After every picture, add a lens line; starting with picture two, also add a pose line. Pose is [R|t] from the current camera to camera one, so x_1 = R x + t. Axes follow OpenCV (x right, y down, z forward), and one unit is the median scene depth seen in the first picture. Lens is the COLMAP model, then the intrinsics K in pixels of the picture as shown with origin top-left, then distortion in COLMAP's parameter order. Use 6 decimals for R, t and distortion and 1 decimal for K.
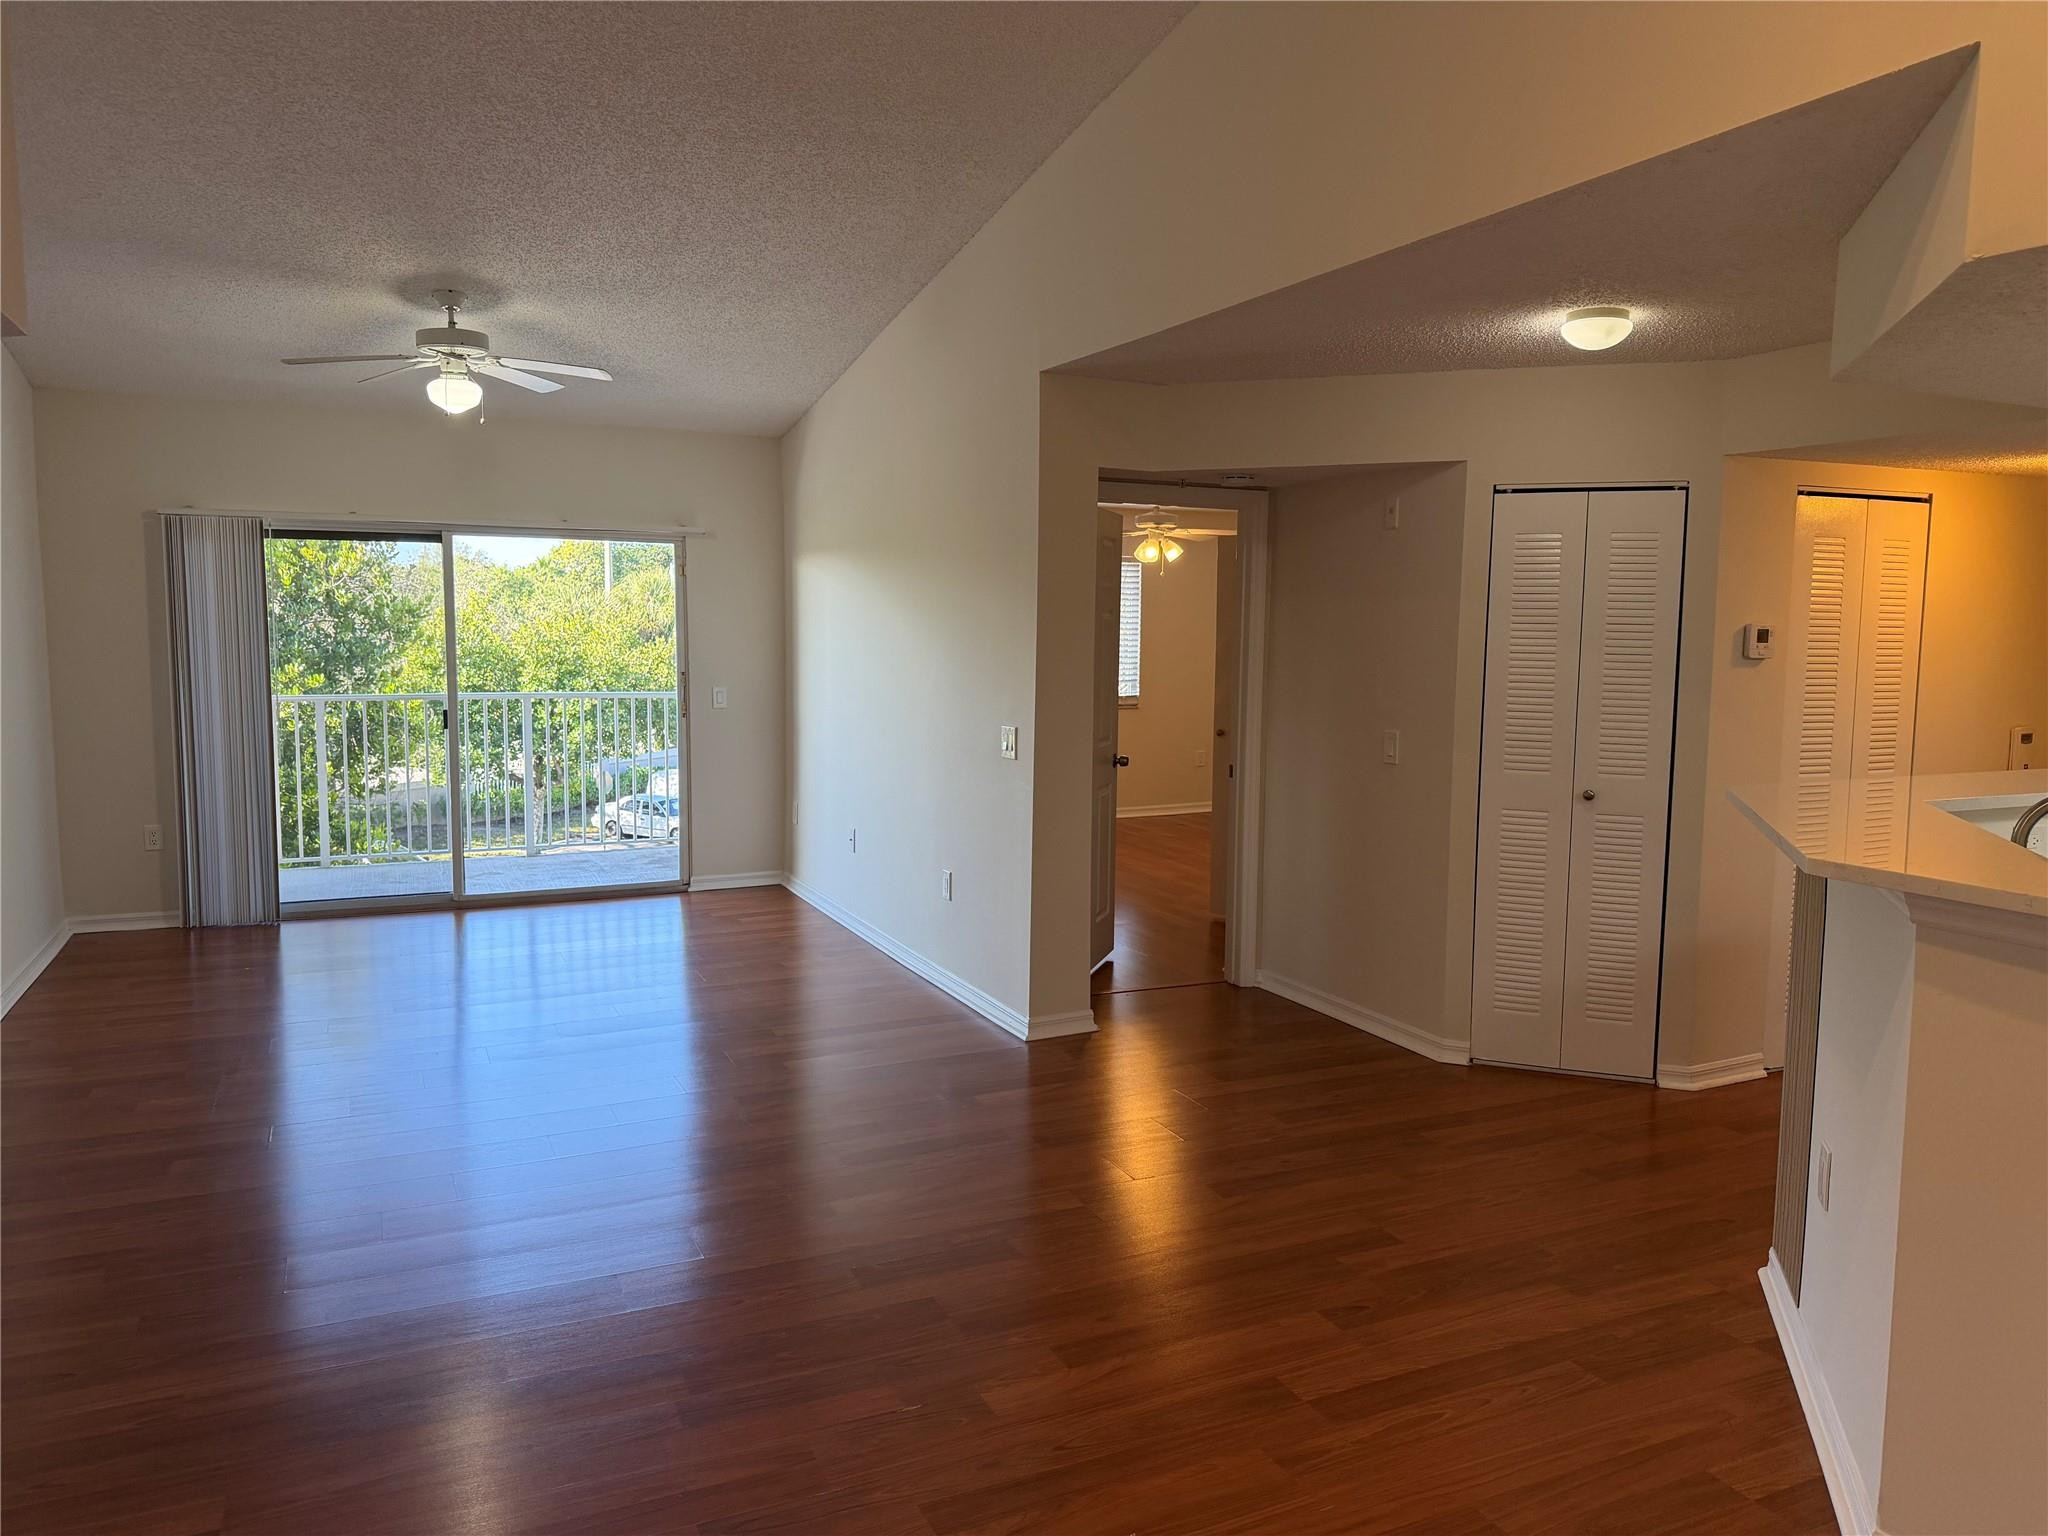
lens RADIAL K [[1425.0, 0, 1024.0], [0, 1425.0, 768.0], [0, 0, 1]] dist [0.198088, -0.379990]
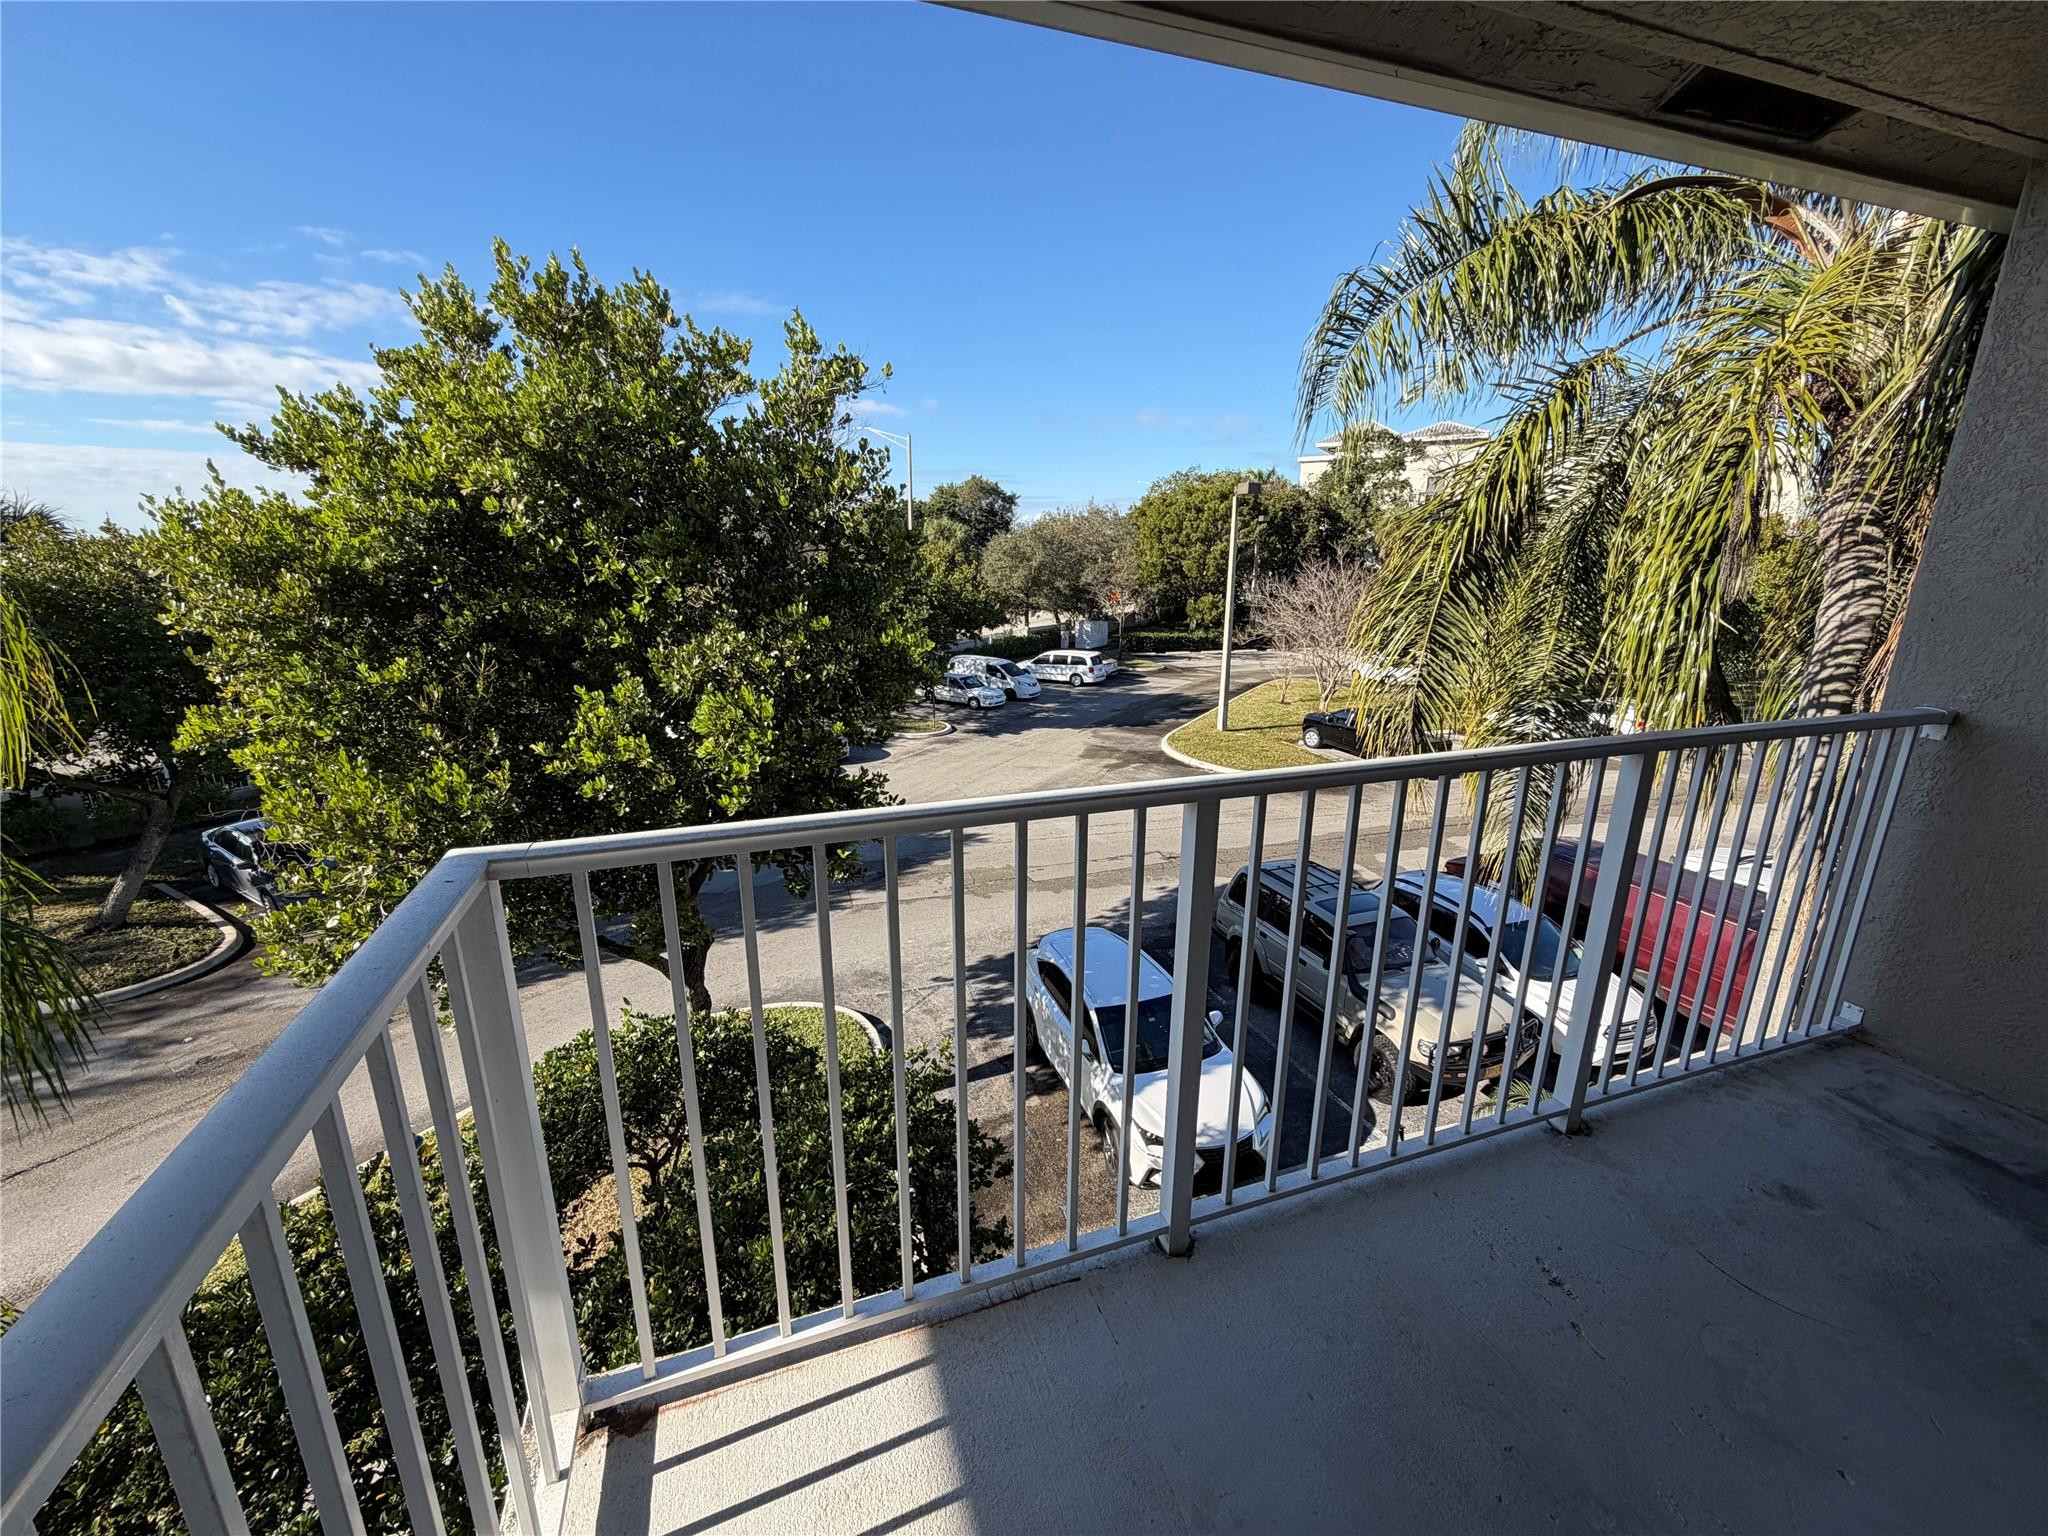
lens RADIAL K [[823.6, 0, 1024.0], [0, 823.6, 768.0], [0, 0, 1]] dist [-0.000556, -0.000068]
pose [[0.993990, 0.024717, -0.106648, -0.633039], [-0.008228, 0.988290, 0.152367, -0.101215], [0.109166, -0.150574, 0.982553, 1.068492]]
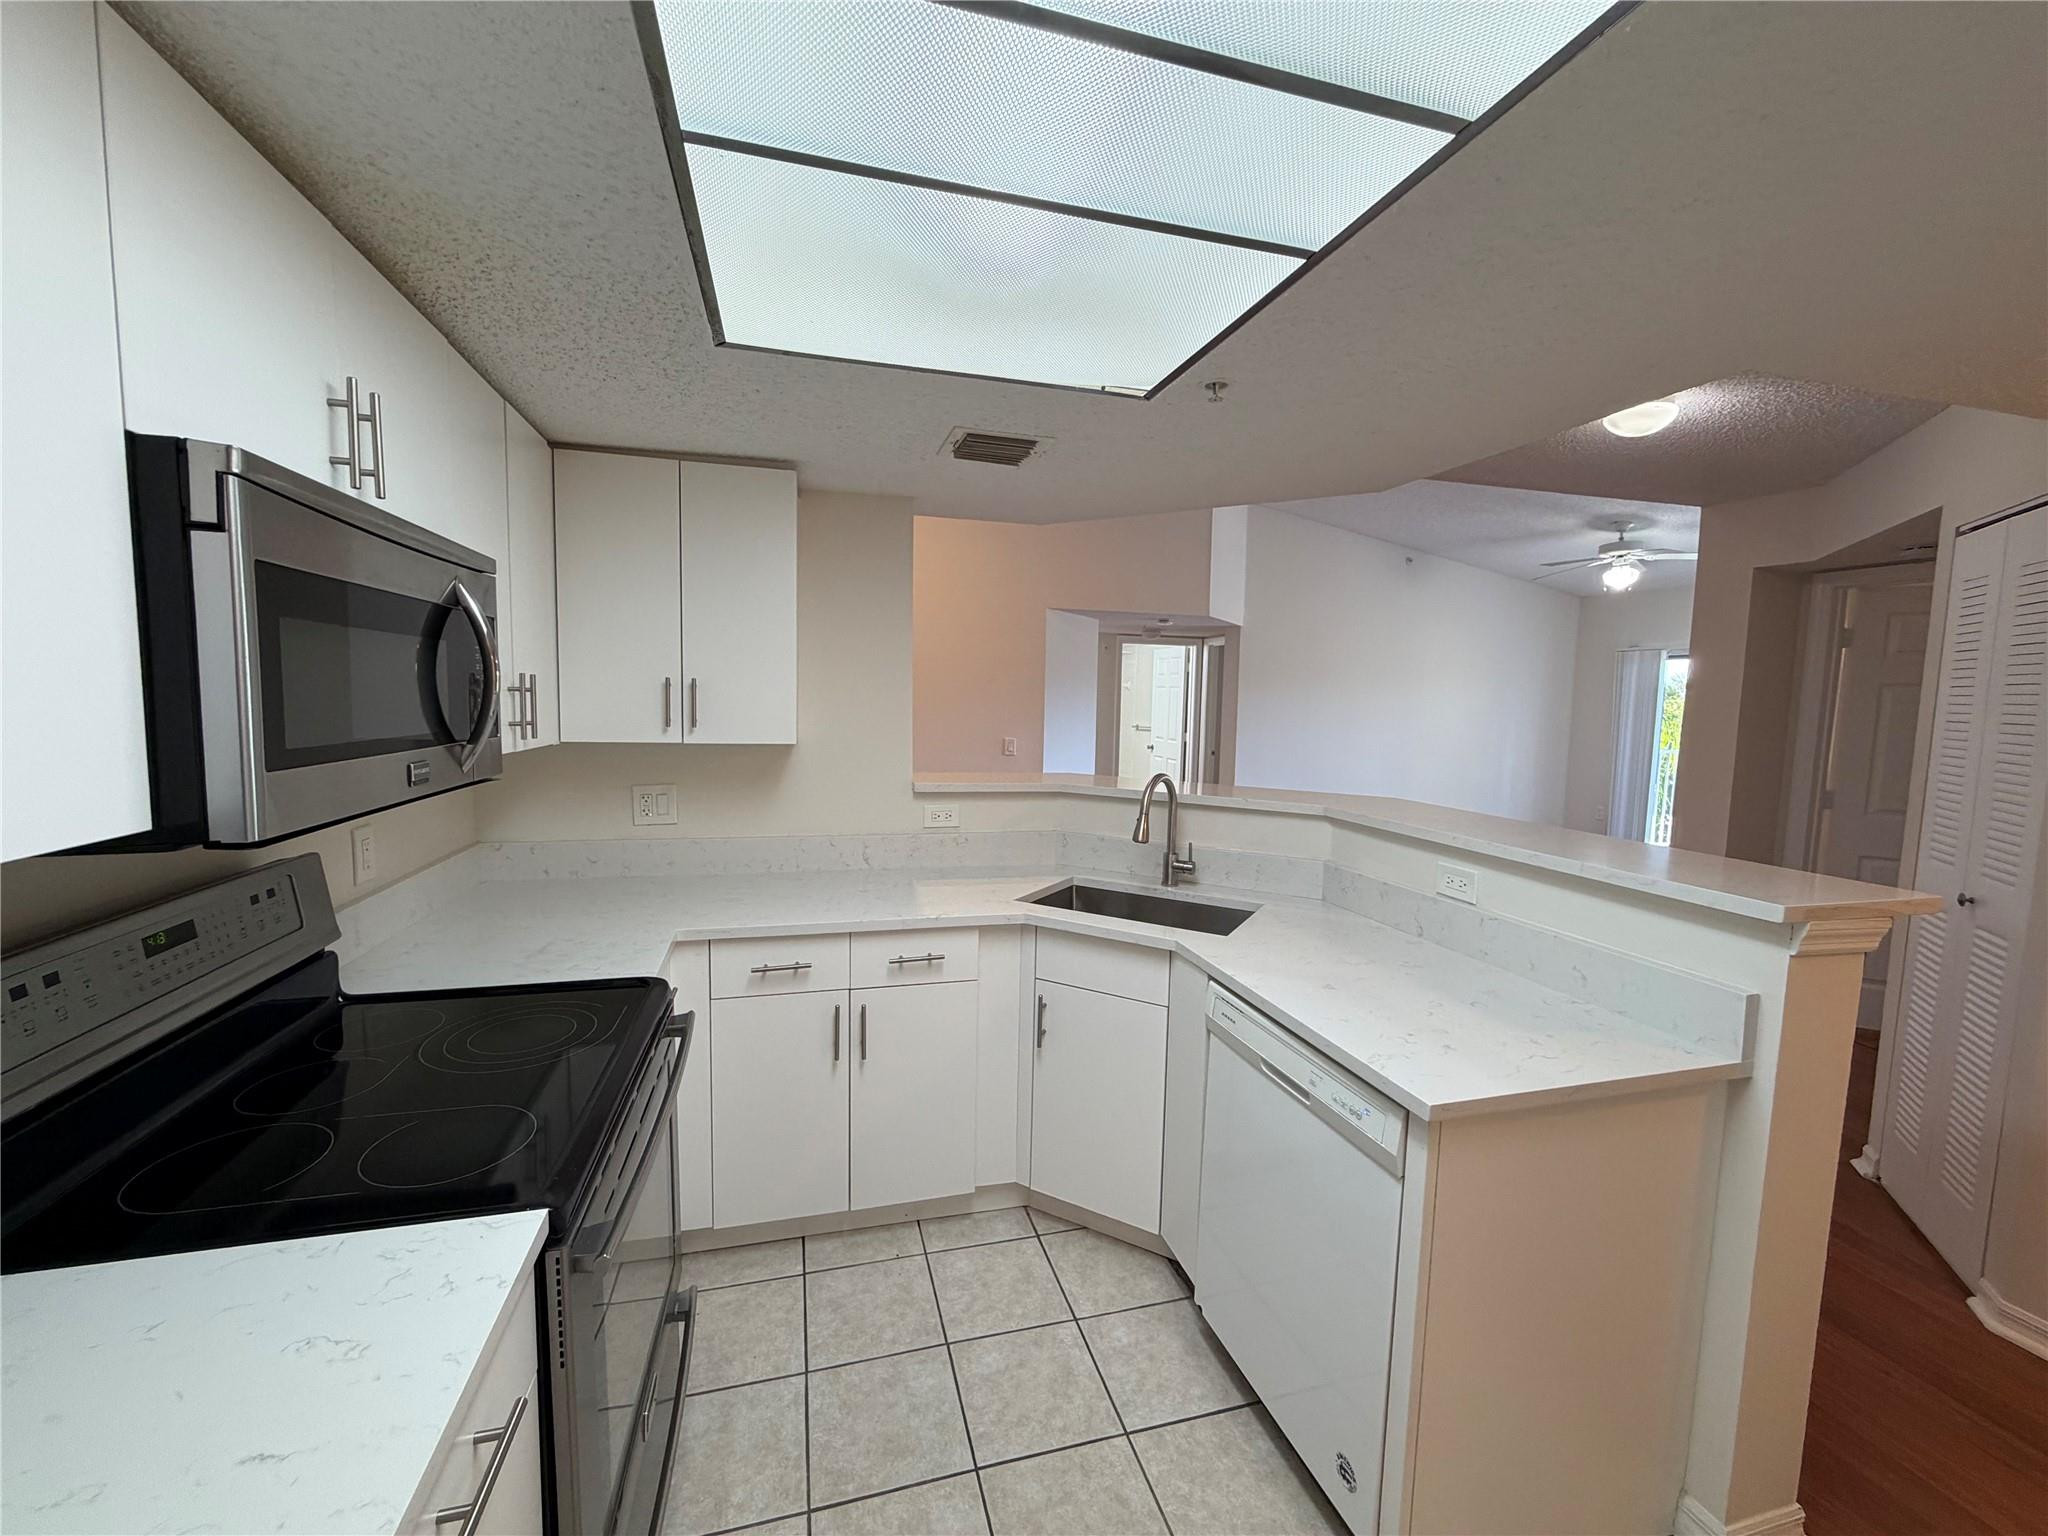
lens RADIAL K [[823.6, 0, 1024.0], [0, 823.6, 768.0], [0, 0, 1]] dist [-0.000556, -0.000068]
pose [[-0.164487, 0.074913, -0.983530, 0.652949], [-0.126298, 0.987305, 0.096323, -0.022212], [0.978260, 0.140061, -0.152937, 0.399348]]
